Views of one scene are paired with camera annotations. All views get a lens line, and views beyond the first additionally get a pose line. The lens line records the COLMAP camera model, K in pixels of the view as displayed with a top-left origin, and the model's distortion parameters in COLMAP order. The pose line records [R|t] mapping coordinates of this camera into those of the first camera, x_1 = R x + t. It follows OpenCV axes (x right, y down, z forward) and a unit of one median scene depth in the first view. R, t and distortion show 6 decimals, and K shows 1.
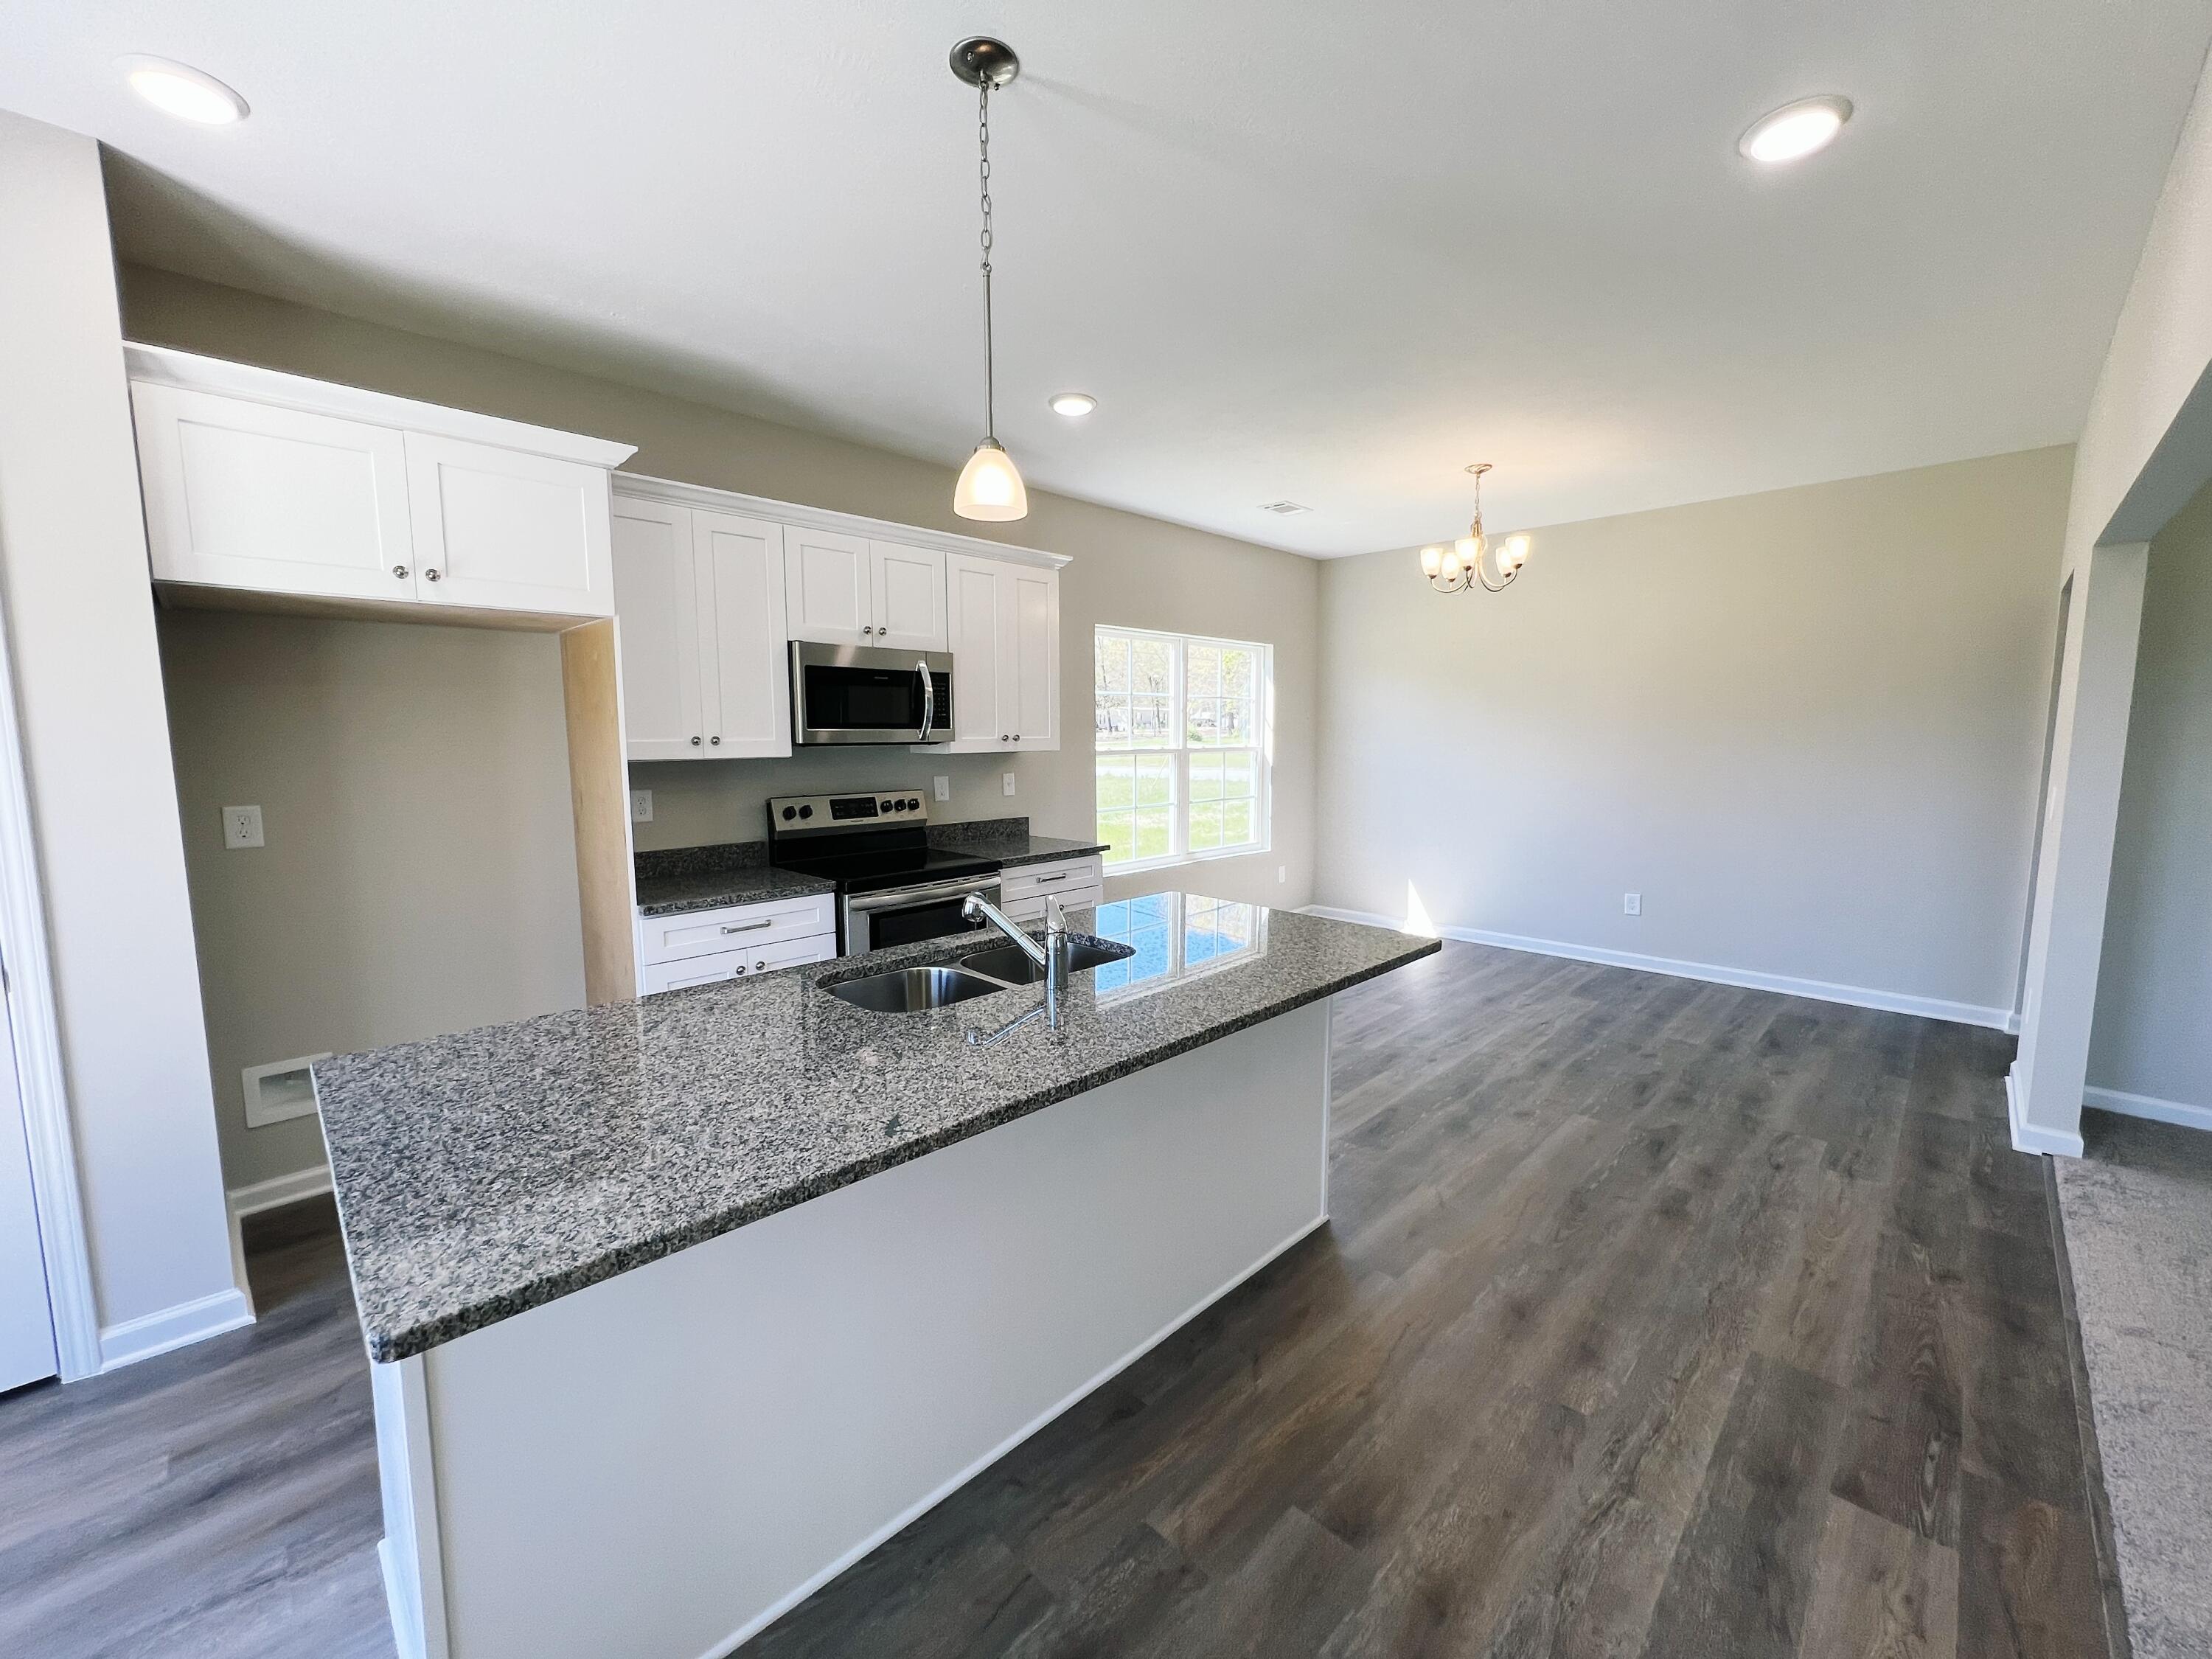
lens RADIAL K [[881.8, 0, 1106.2], [0, 881.8, 828.8], [0, 0, 1]] dist [-0.002512, 0.000859]
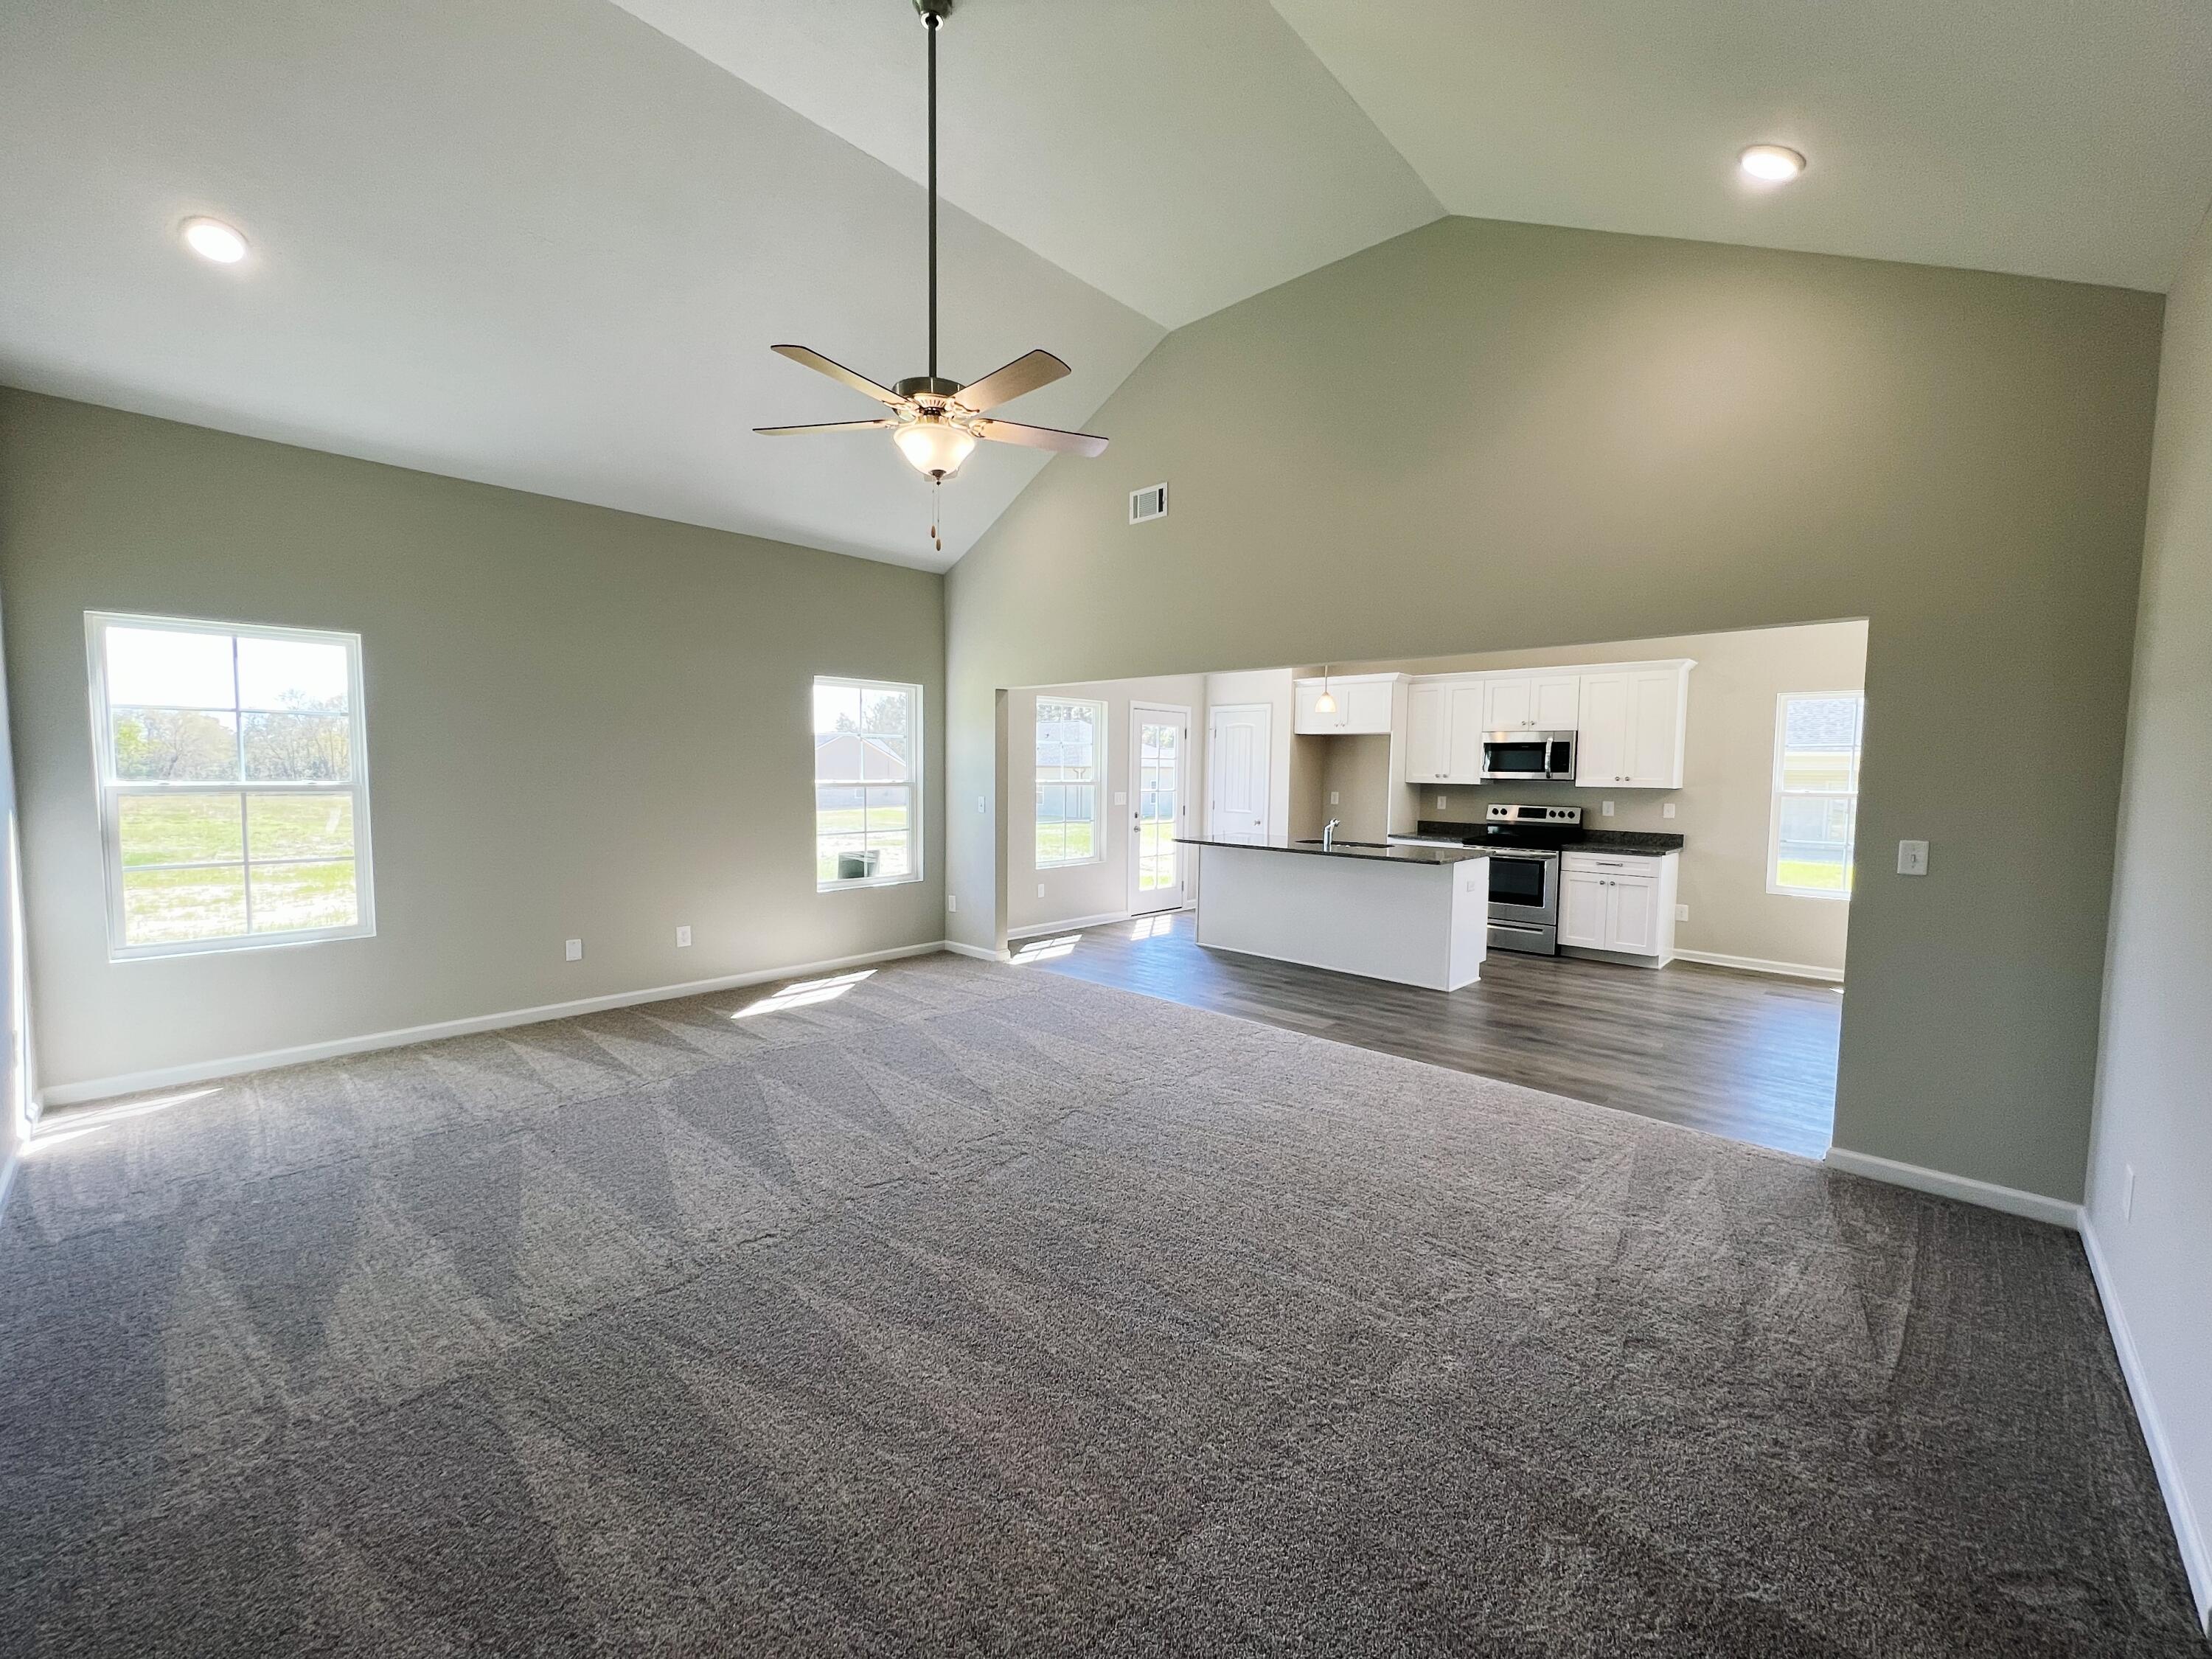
lens RADIAL K [[881.8, 0, 1104.1], [0, 881.8, 830.8], [0, 0, 1]] dist [-0.002512, 0.000859]
pose [[0.024241, 0.074914, -0.996895, 1.831610], [-0.121059, 0.990070, 0.071458, -0.009956], [0.992349, 0.118951, 0.033069, 0.010828]]
